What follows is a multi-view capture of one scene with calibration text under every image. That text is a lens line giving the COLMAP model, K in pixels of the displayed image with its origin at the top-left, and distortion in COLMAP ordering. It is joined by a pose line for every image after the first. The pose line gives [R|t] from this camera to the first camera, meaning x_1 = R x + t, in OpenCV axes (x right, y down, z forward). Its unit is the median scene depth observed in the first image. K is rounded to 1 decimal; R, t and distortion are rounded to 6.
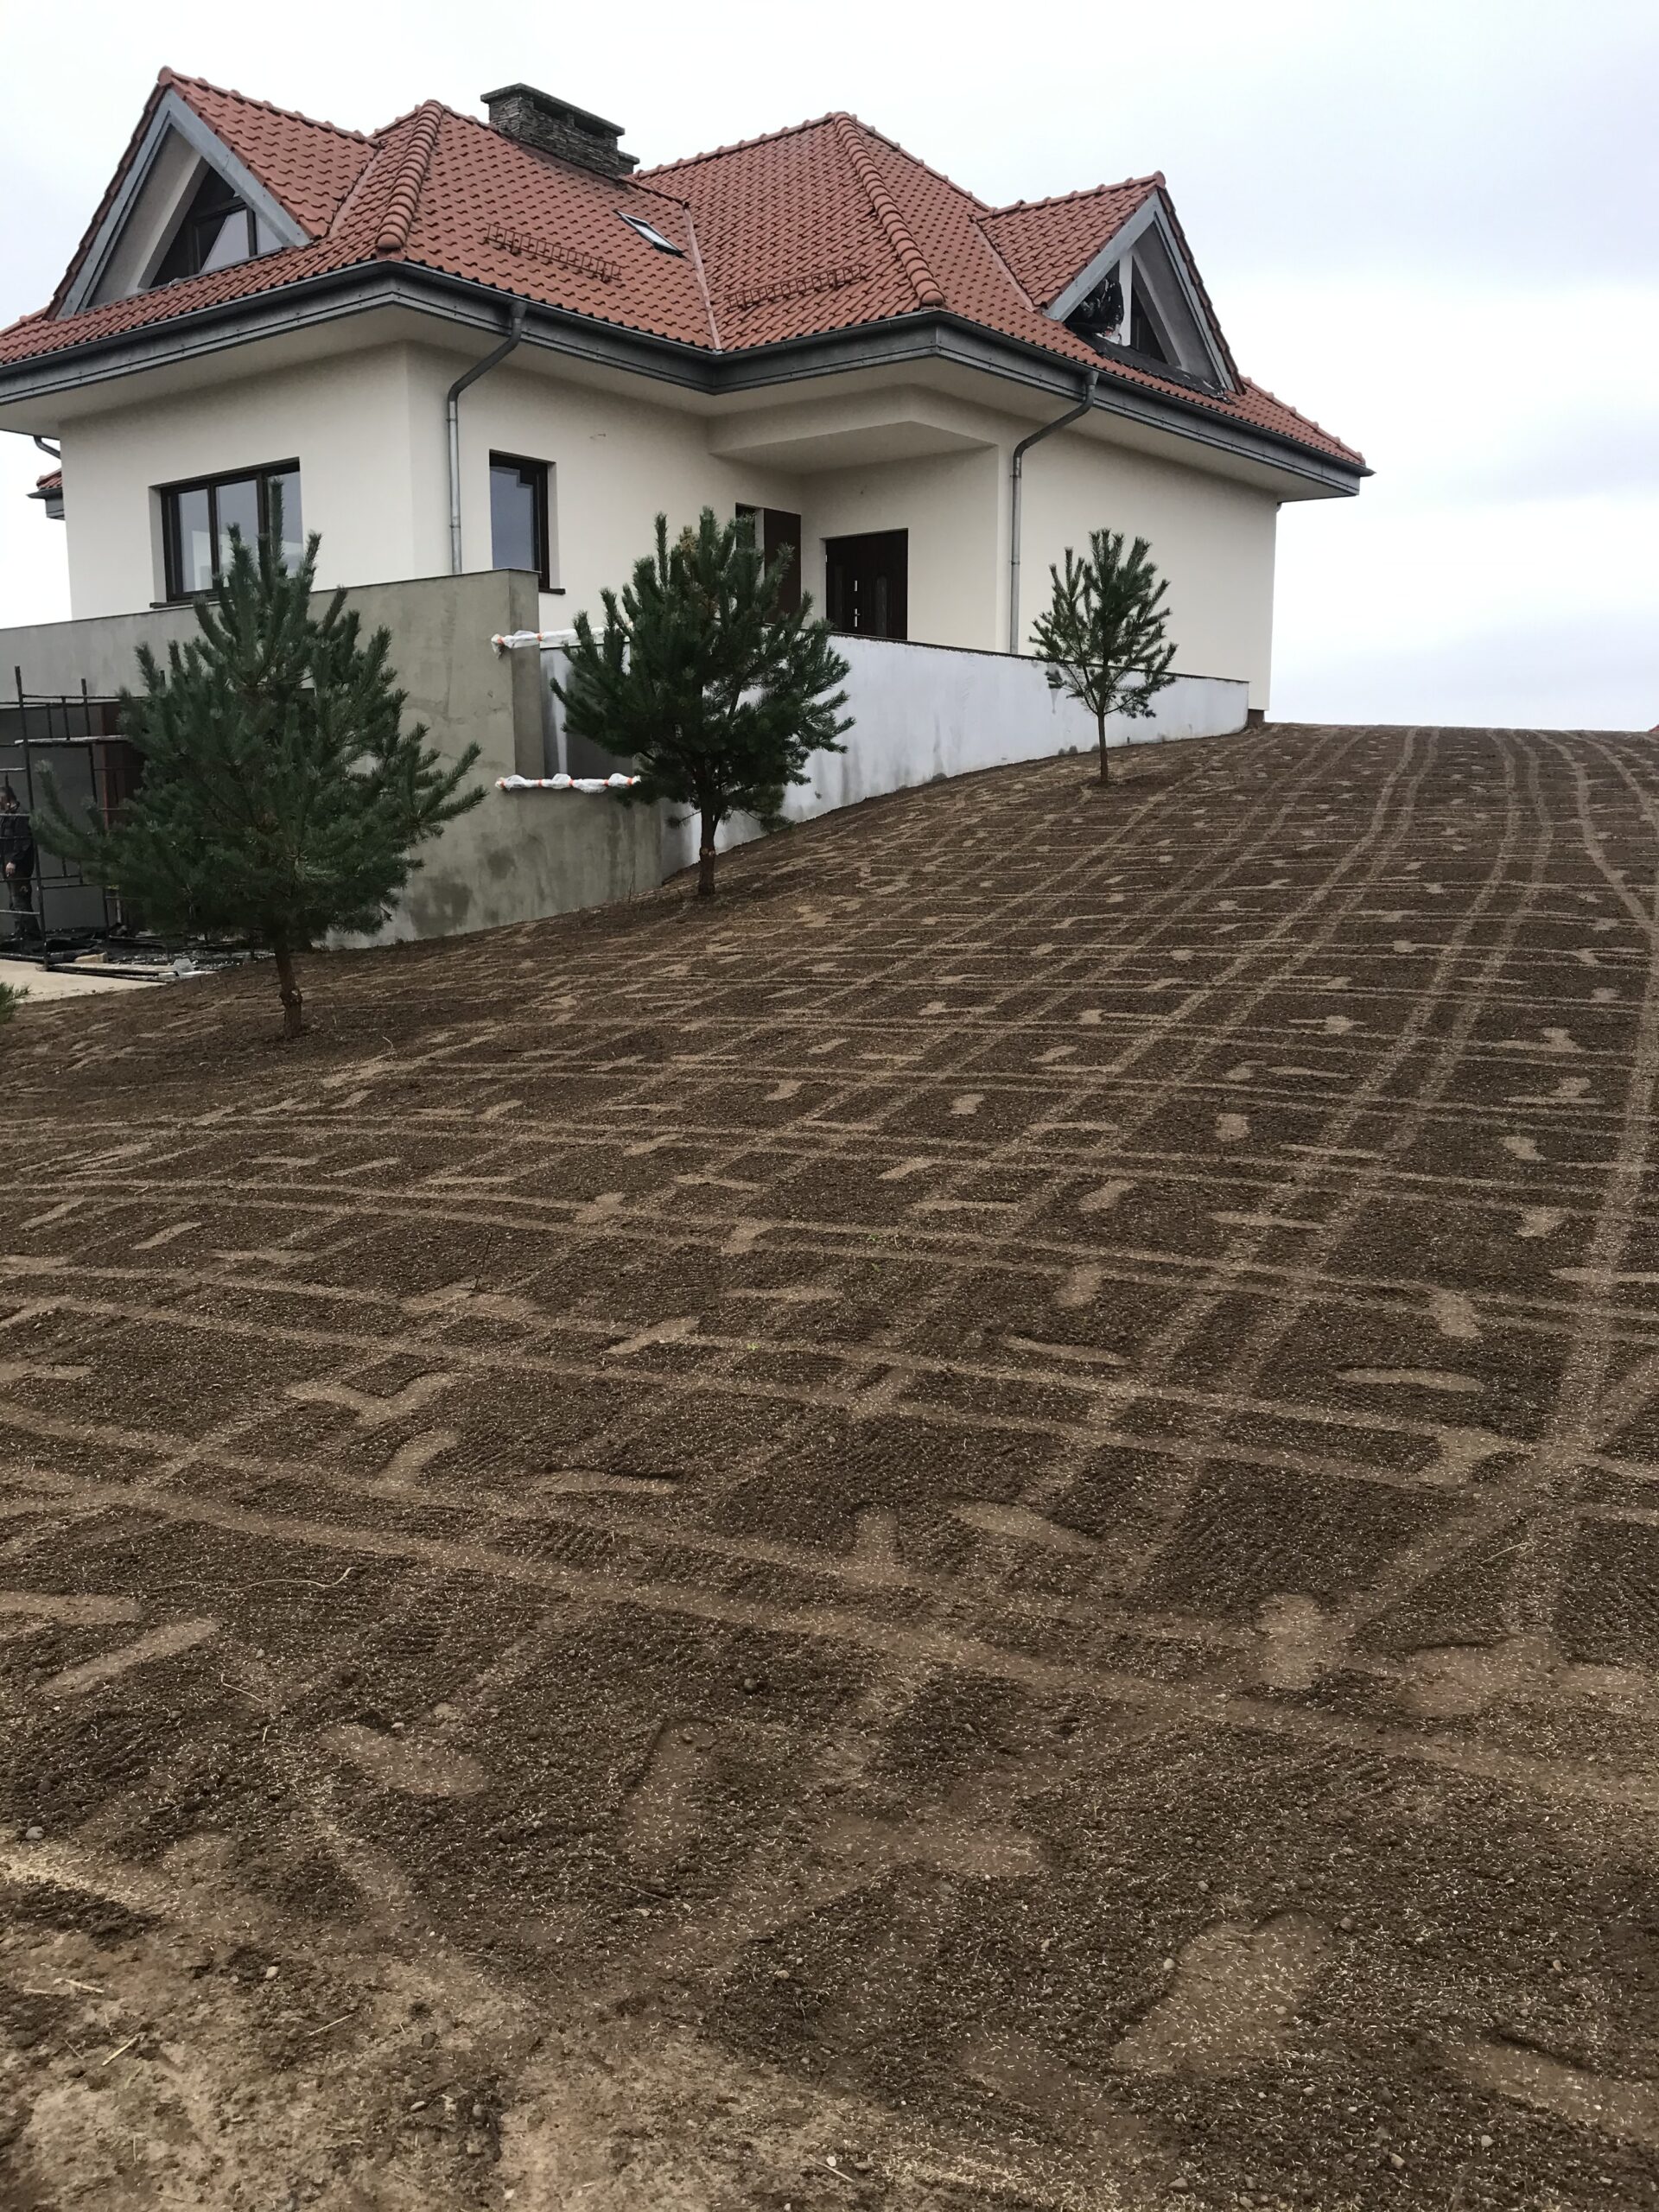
lens RADIAL K [[1820.2, 0, 763.5], [0, 1820.2, 1093.4], [0, 0, 1]] dist [0.045357, -0.057368]
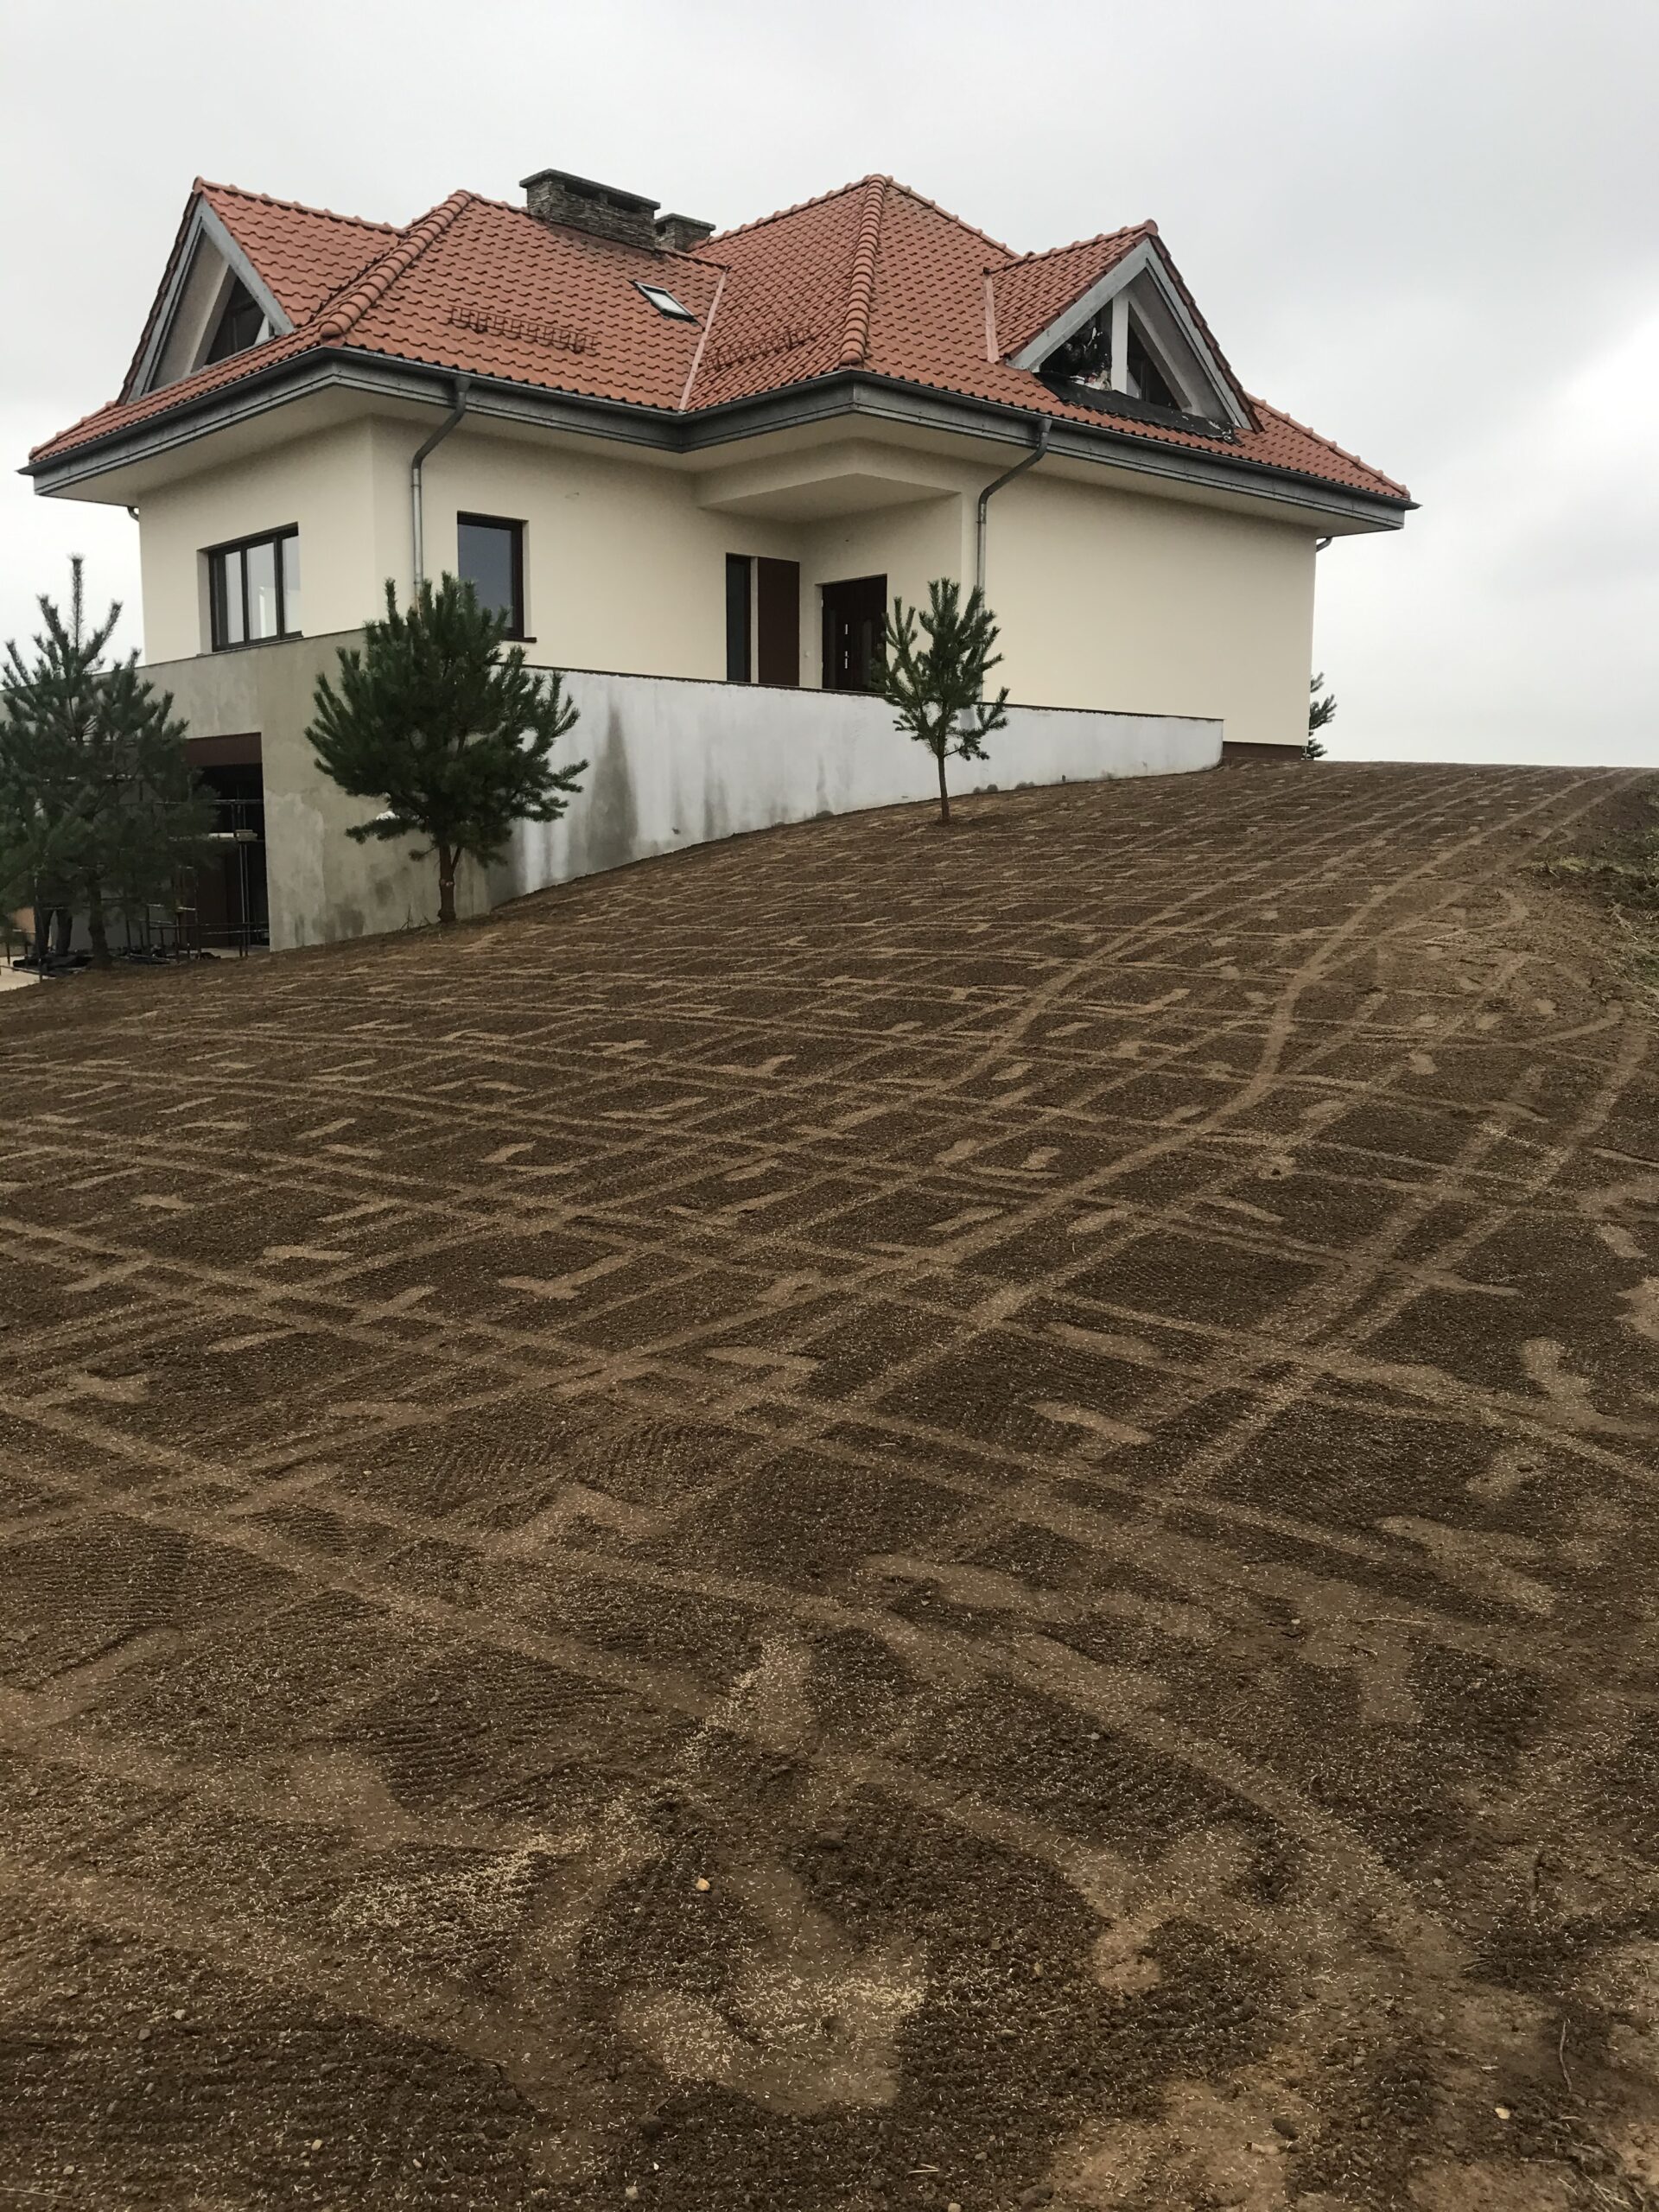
lens RADIAL K [[1797.8, 0, 838.1], [0, 1797.8, 1110.3], [0, 0, 1]] dist [-0.000640, 0.015997]
pose [[0.982321, 0.037916, -0.183325, 0.264851], [-0.037711, 0.999278, 0.004604, -0.007584], [0.183367, 0.002390, 0.983042, -0.010416]]
